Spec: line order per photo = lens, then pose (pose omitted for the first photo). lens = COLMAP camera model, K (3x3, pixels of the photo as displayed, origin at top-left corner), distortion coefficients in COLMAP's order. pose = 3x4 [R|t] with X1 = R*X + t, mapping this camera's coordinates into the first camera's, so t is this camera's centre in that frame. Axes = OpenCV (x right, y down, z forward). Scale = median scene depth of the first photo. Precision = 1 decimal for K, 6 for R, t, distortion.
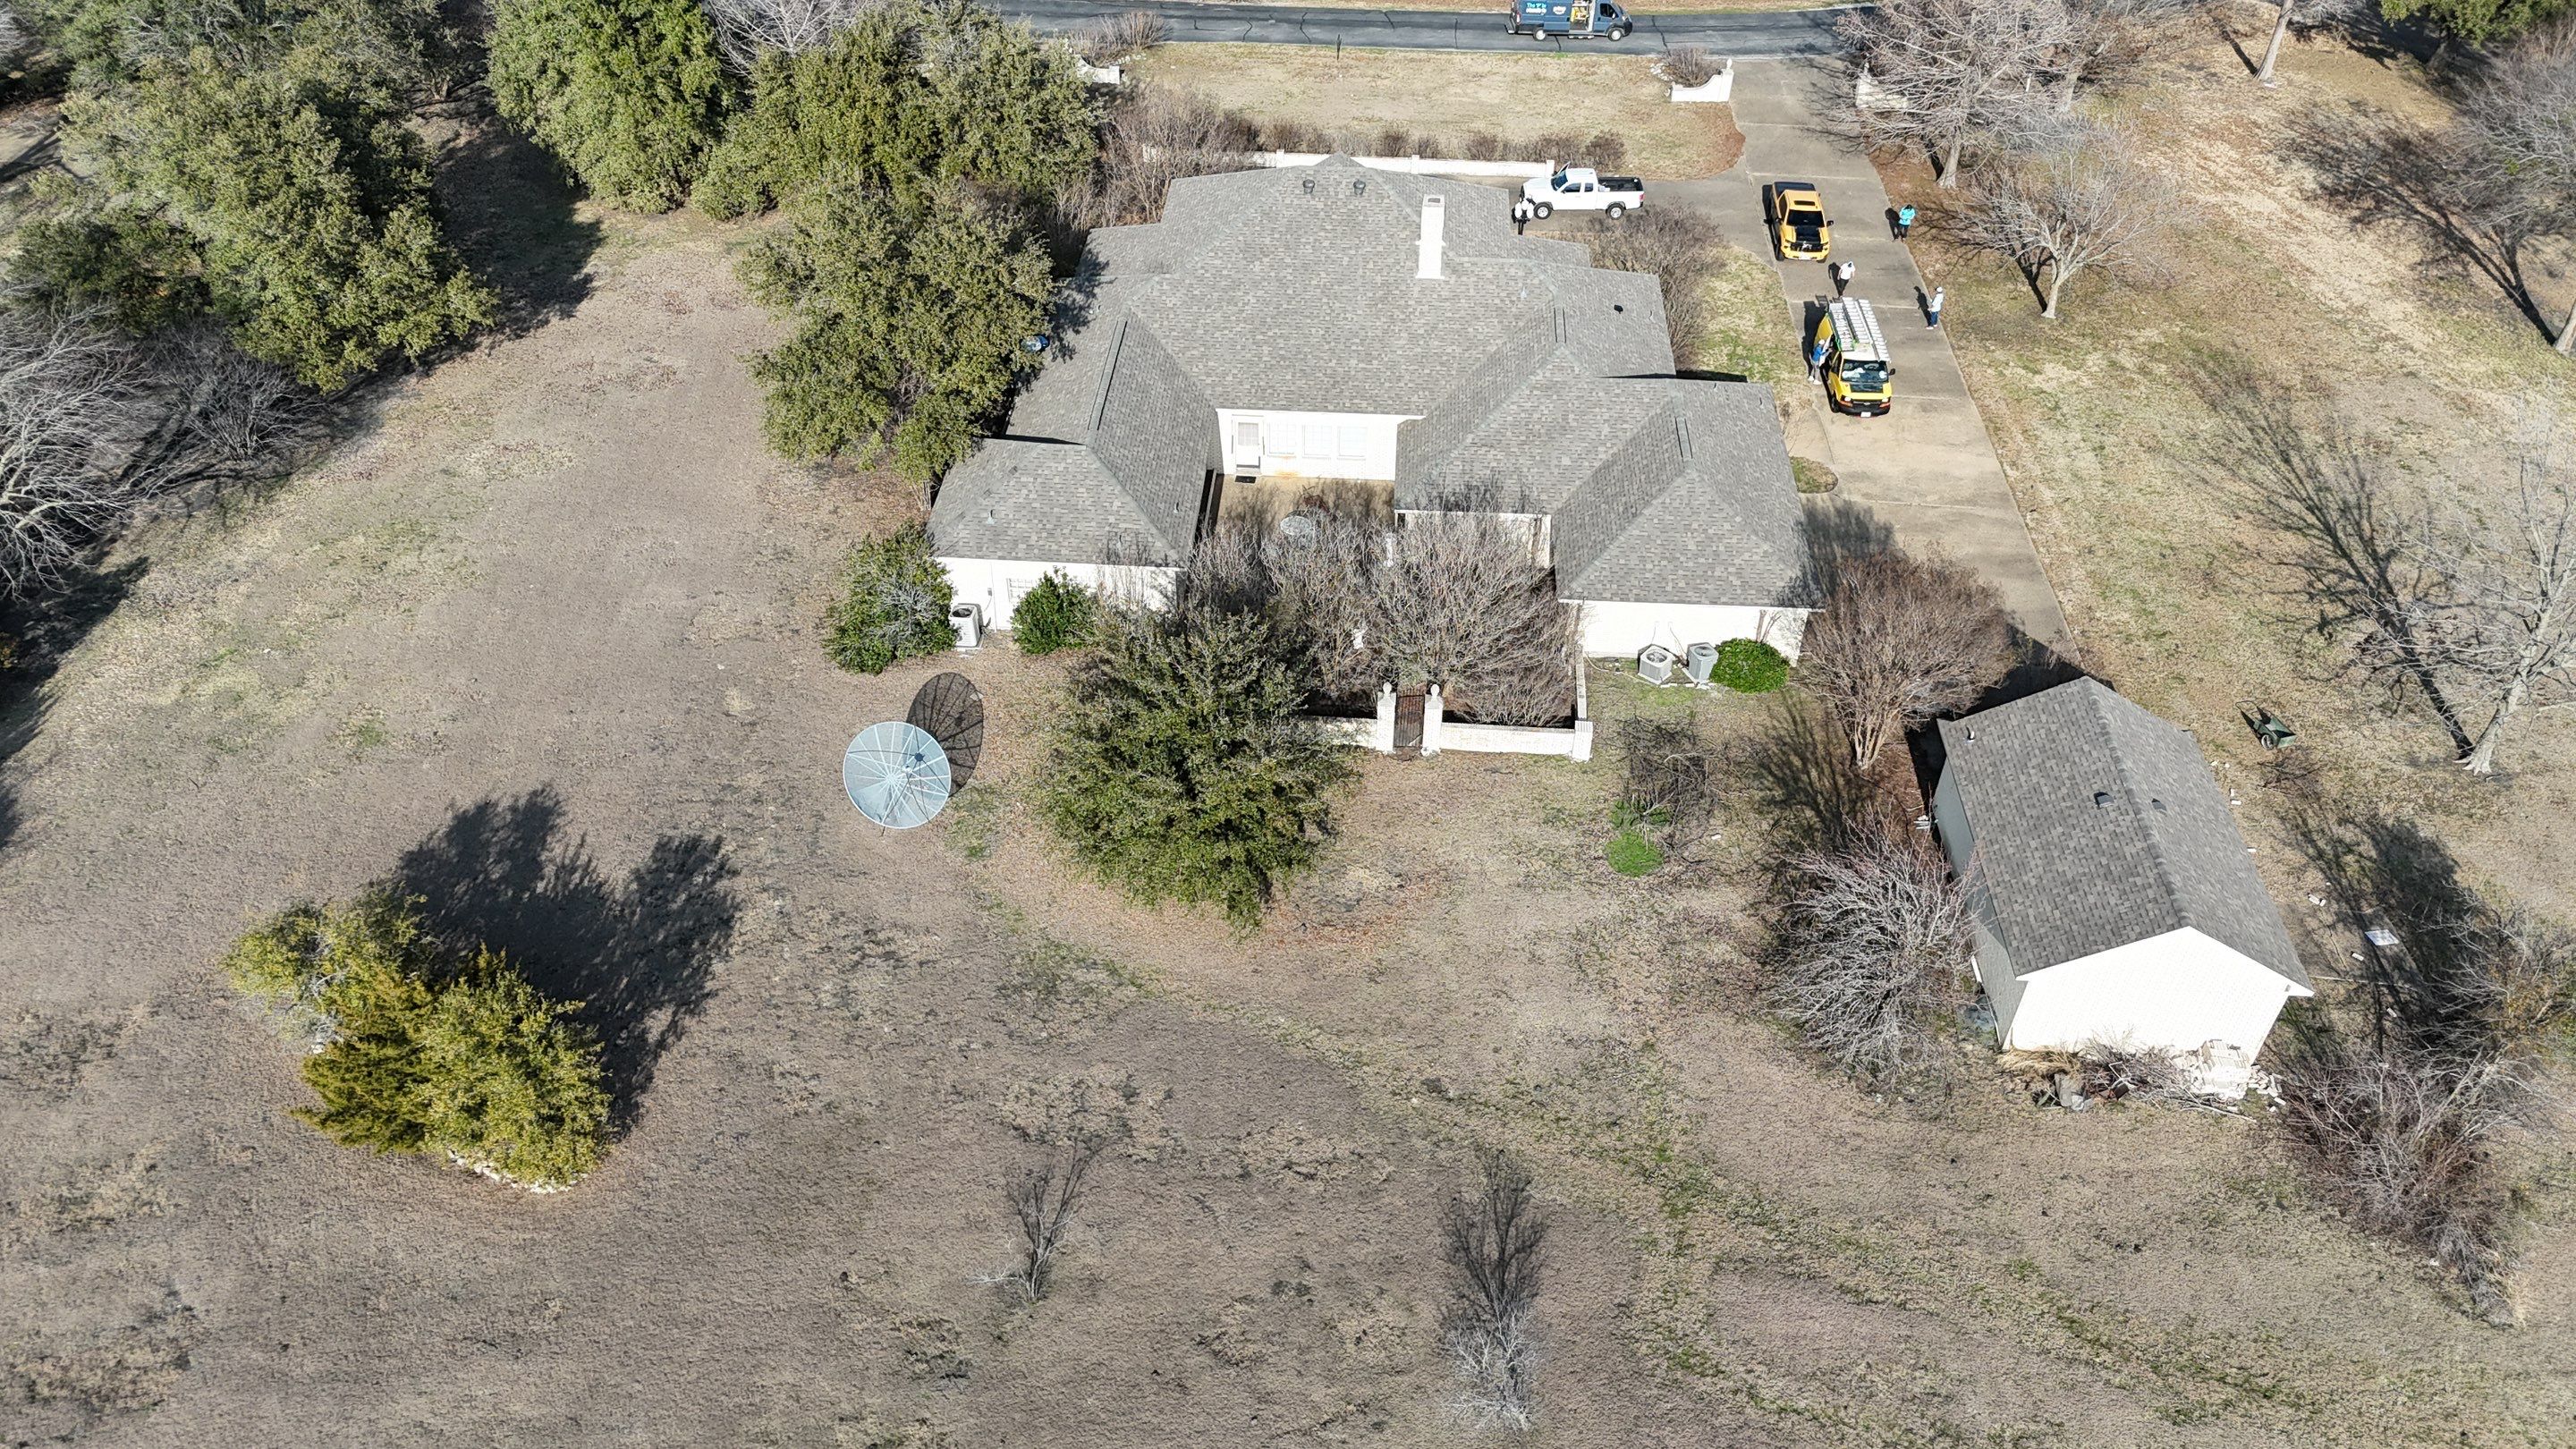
lens RADIAL K [[1899.9, 0, 1332.9], [0, 1899.9, 724.9], [0, 0, 1]] dist [0.005277, -0.001703]
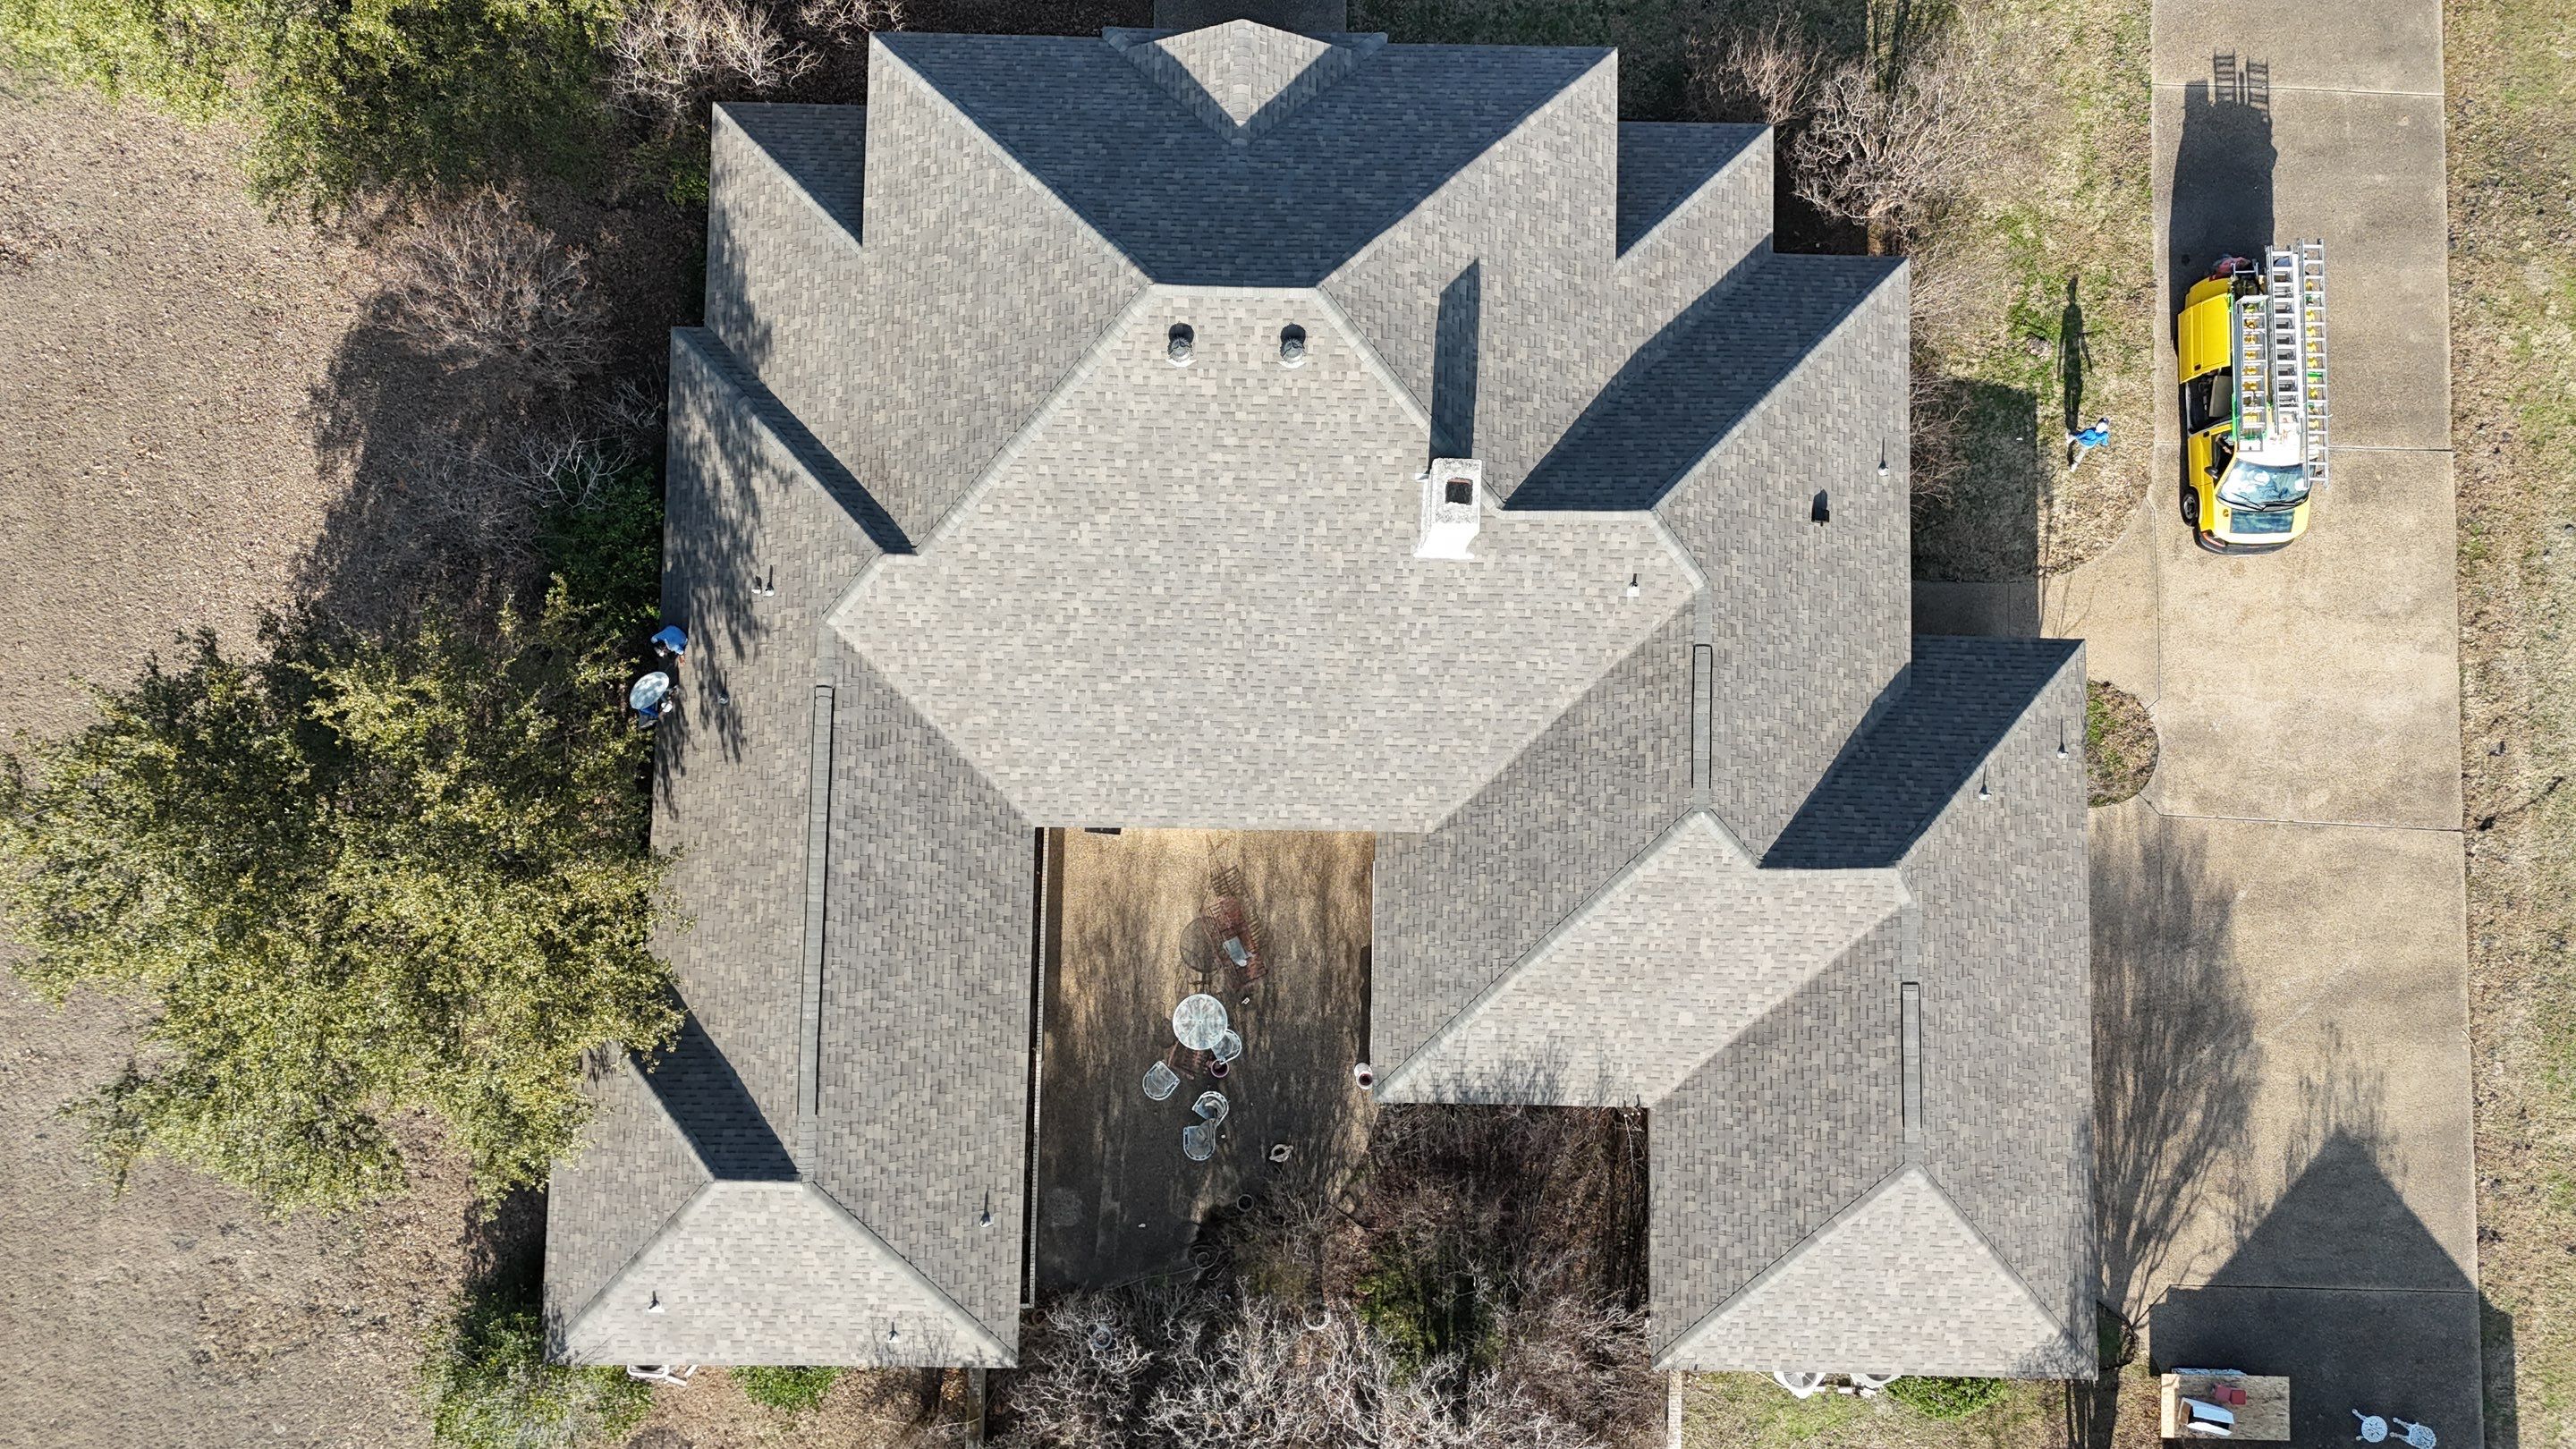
lens RADIAL K [[1899.9, 0, 1332.9], [0, 1899.9, 724.9], [0, 0, 1]] dist [0.005277, -0.001703]
pose [[0.999584, -0.027734, 0.007916, 0.017811], [0.014353, 0.716401, 0.697541, -0.549144], [-0.025017, -0.697137, 0.716501, 0.630163]]
